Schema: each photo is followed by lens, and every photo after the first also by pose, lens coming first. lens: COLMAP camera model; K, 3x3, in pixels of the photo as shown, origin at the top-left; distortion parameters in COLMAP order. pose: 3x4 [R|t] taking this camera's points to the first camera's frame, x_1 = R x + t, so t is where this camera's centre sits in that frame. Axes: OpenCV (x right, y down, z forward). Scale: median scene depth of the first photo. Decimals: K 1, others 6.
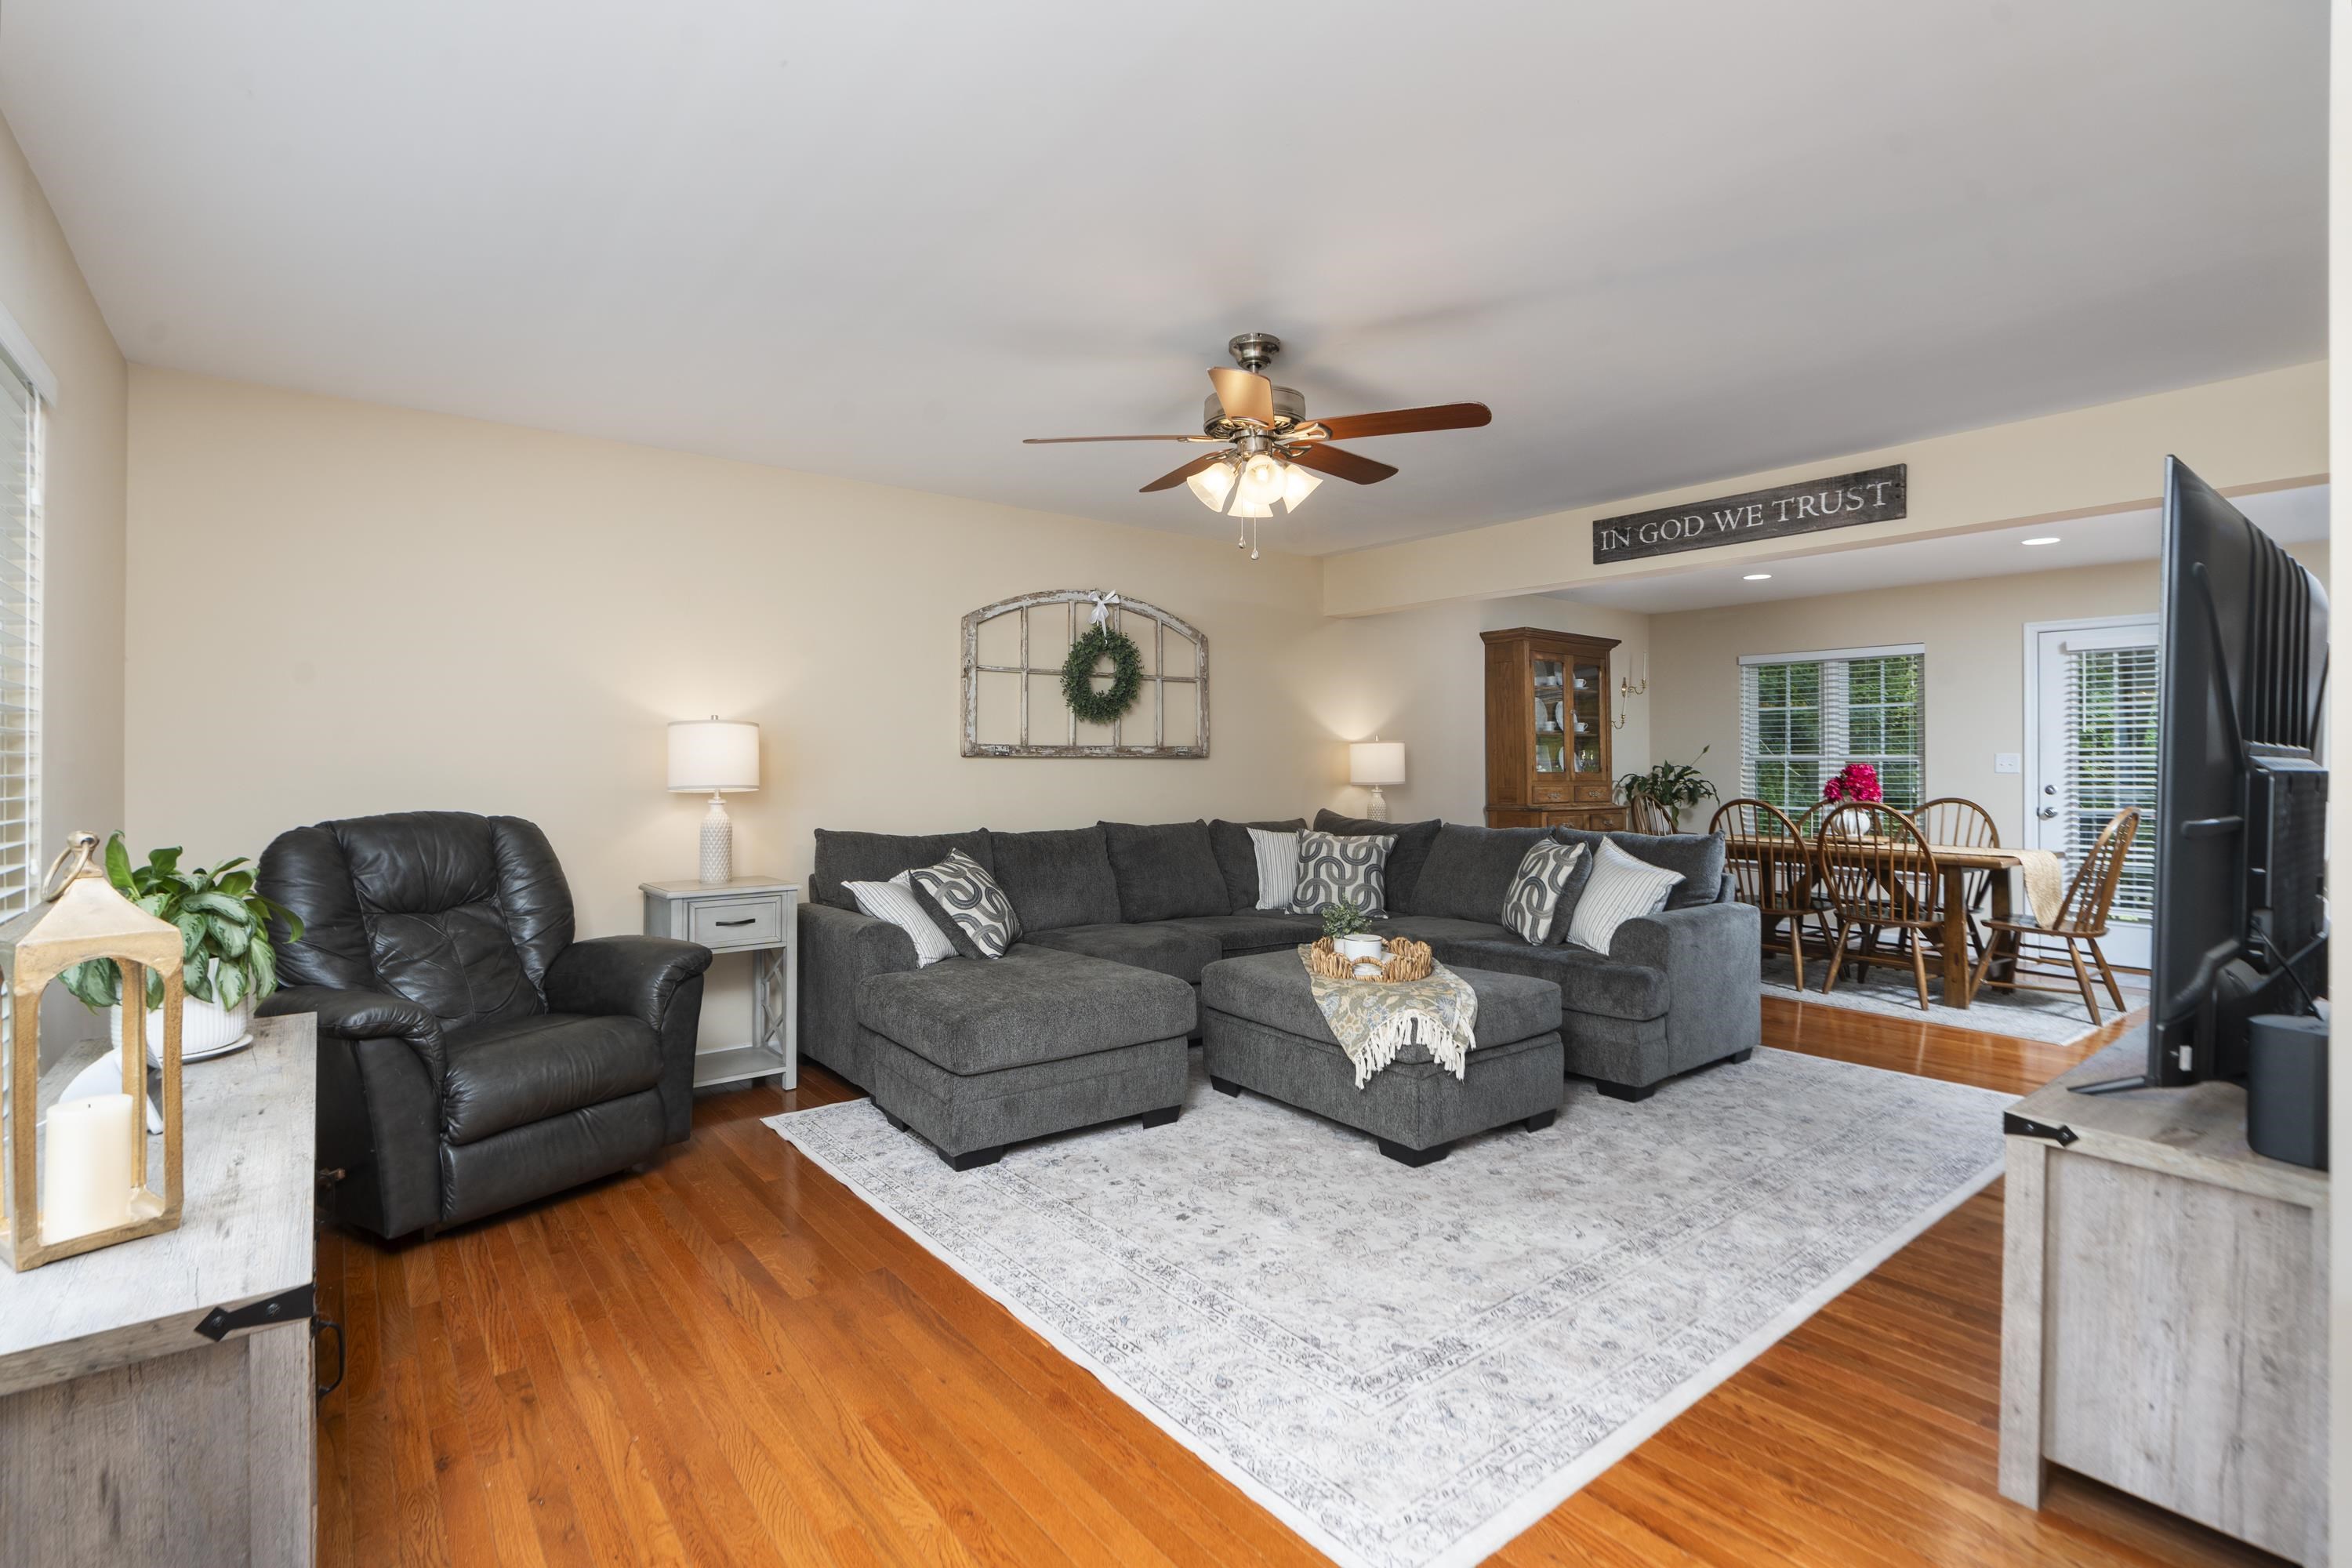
lens RADIAL K [[1092.7, 0, 1169.1], [0, 1092.7, 774.5], [0, 0, 1]] dist [-0.008956, 0.002001]
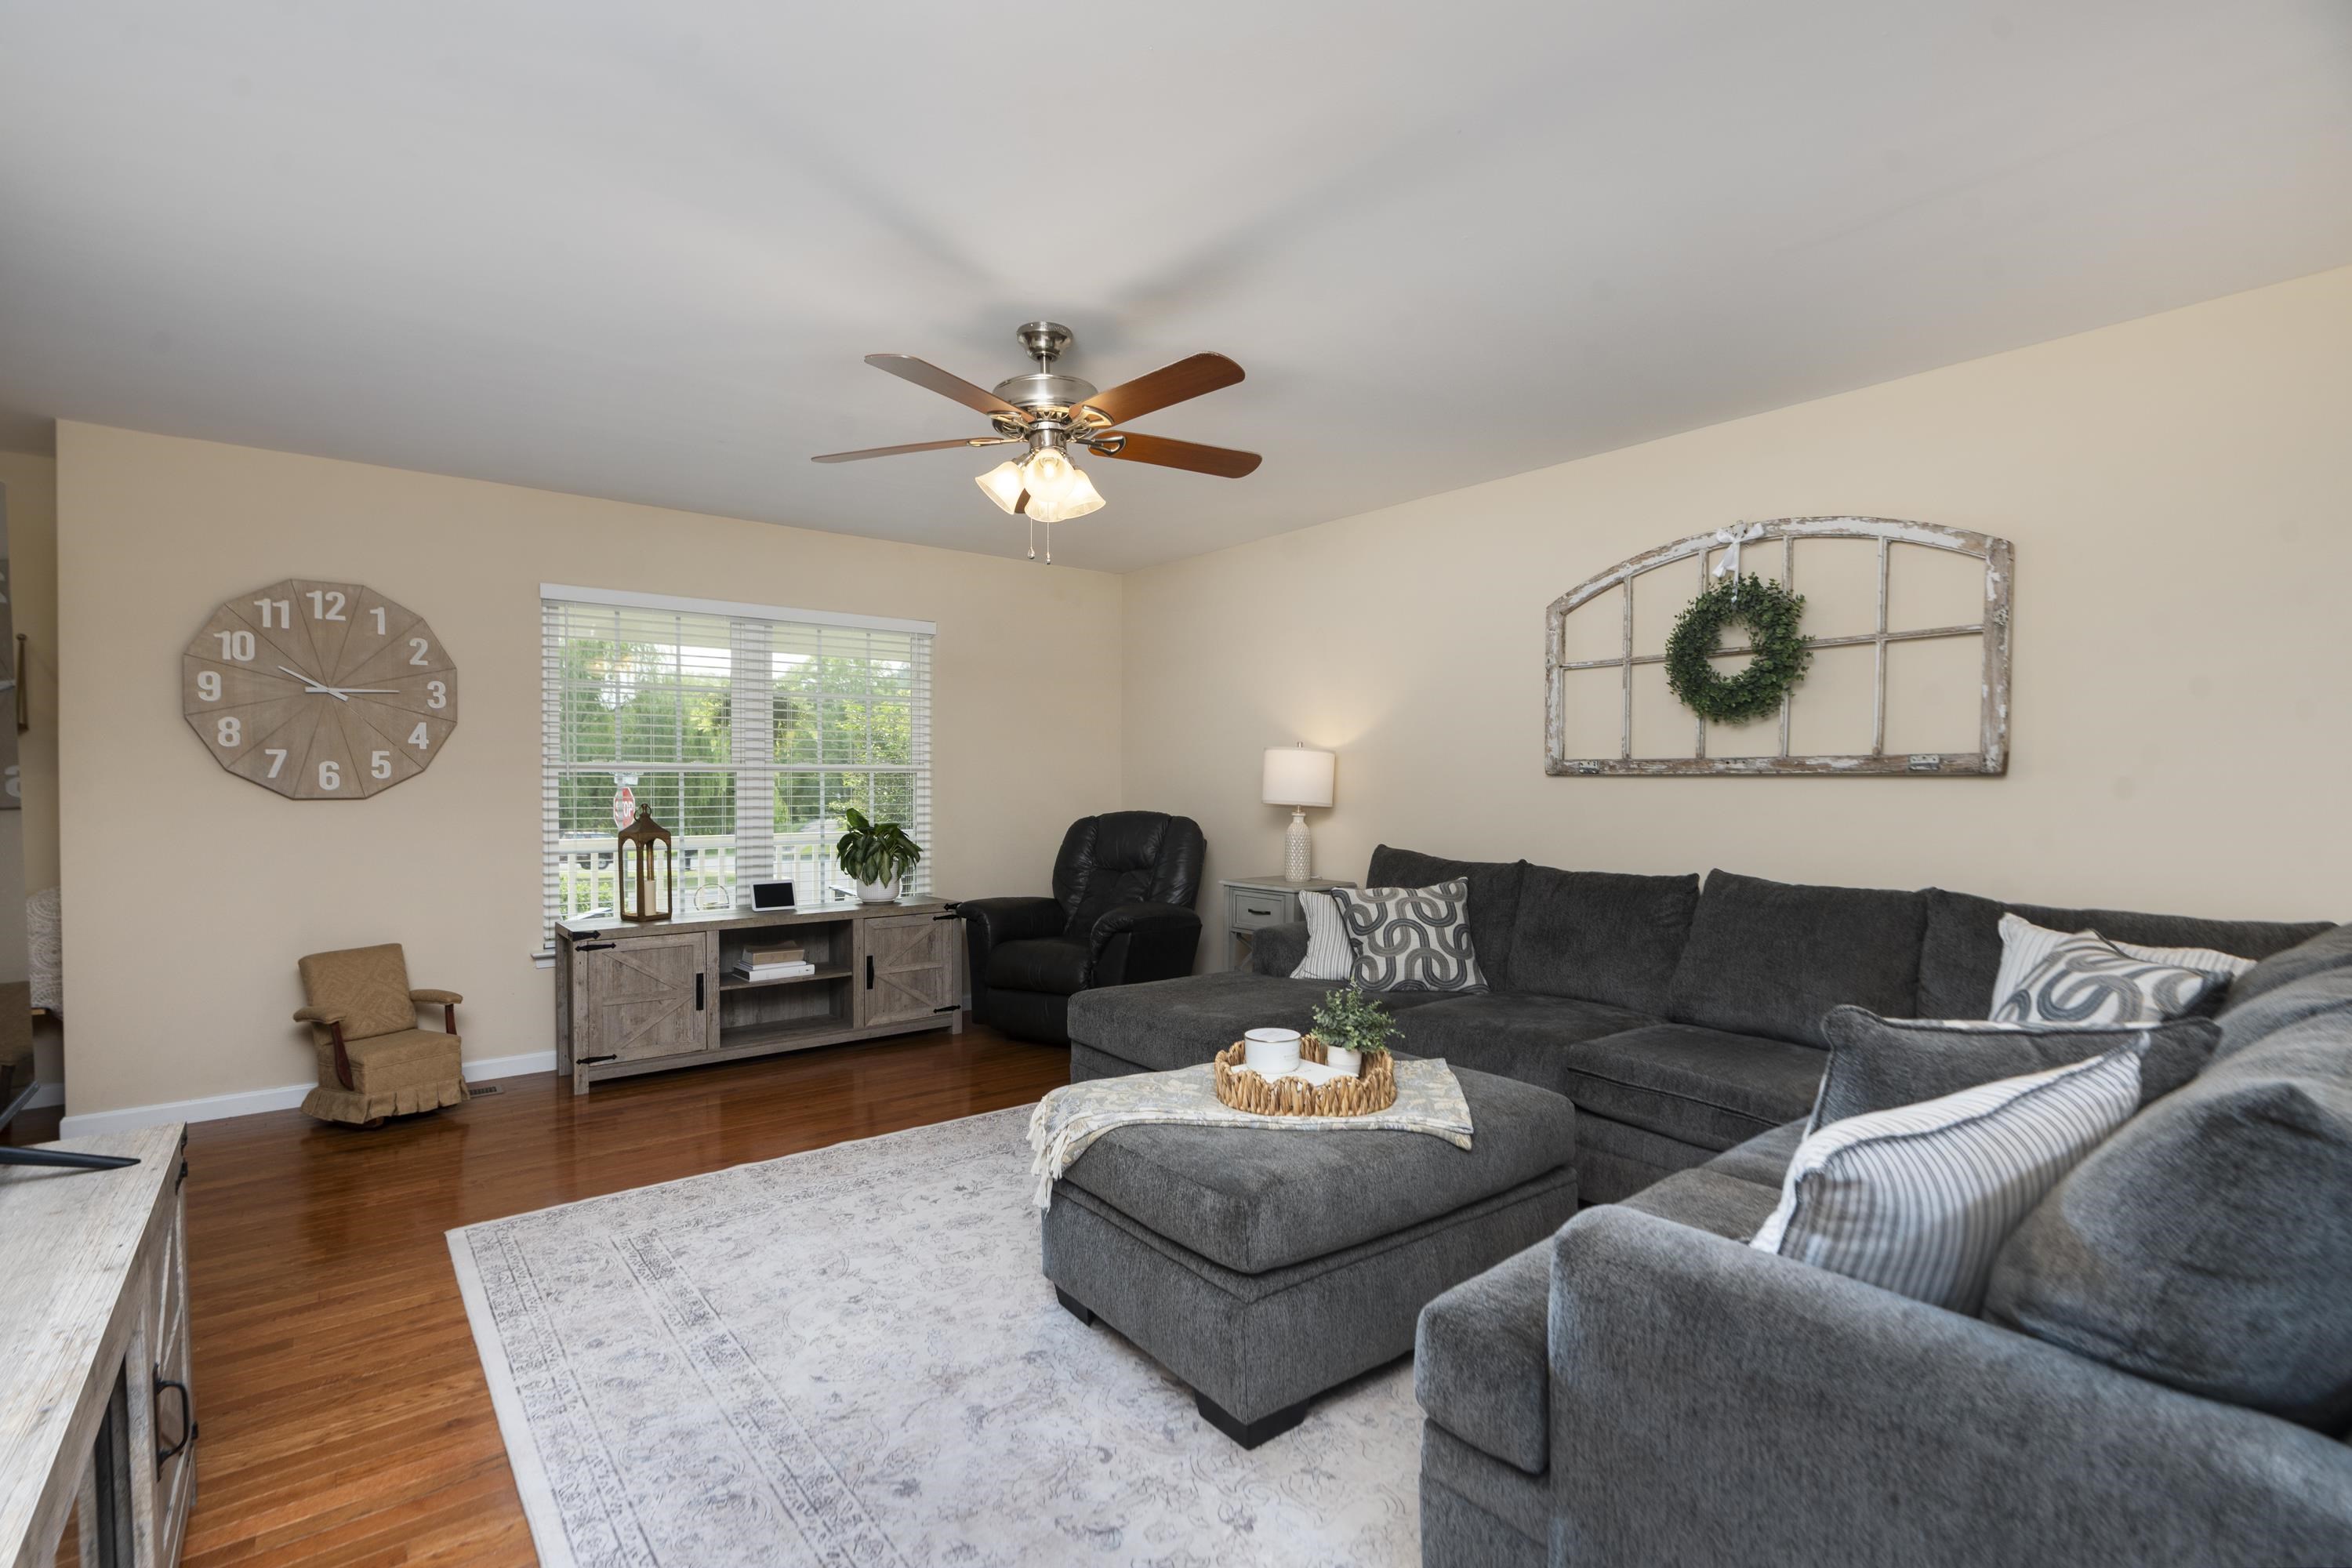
lens RADIAL K [[1092.7, 0, 1154.2], [0, 1092.7, 801.2], [0, 0, 1]] dist [-0.008956, 0.002001]
pose [[-0.009588, 0.017463, -0.999802, 0.618669], [-0.015615, 0.999723, 0.017611, -0.006222], [0.999832, 0.015780, -0.009313, 0.667674]]
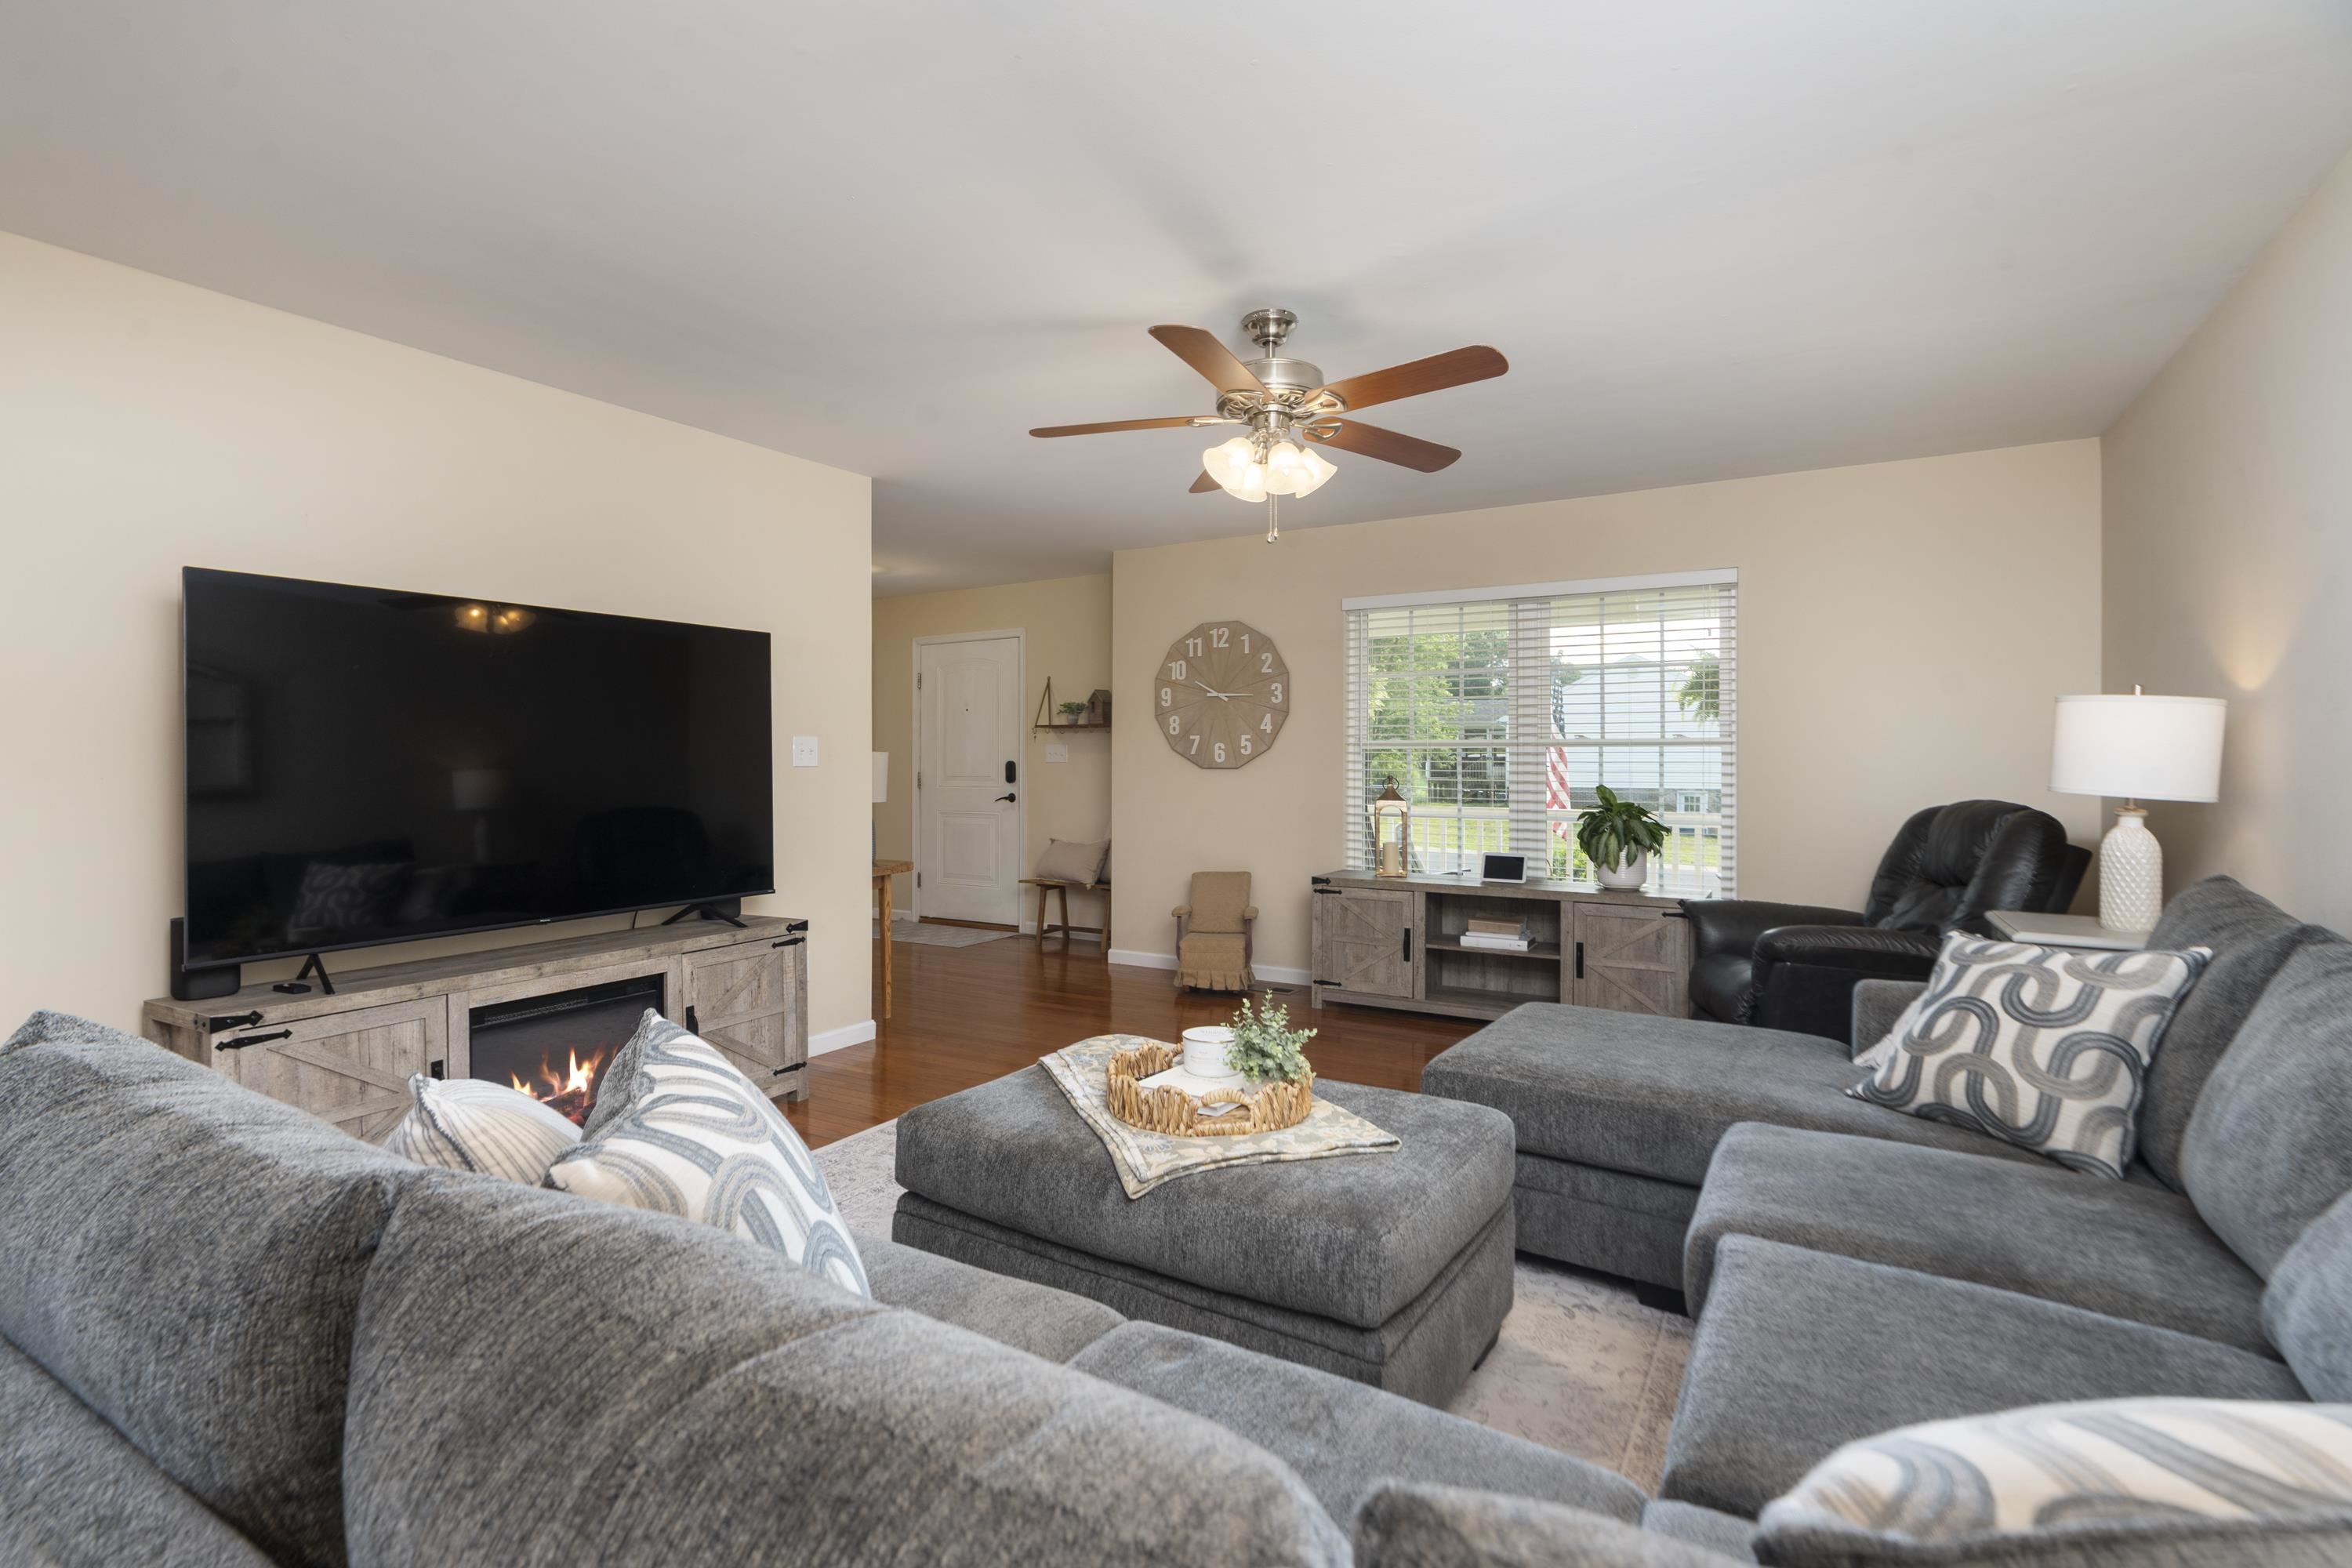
lens RADIAL K [[1092.7, 0, 1162.6], [0, 1092.7, 735.5], [0, 0, 1]] dist [-0.008956, 0.002001]
pose [[-0.940544, -0.010458, -0.339510, 0.298836], [-0.008115, 0.999932, -0.008319, -0.009366], [0.339574, -0.005069, -0.940566, 1.128861]]
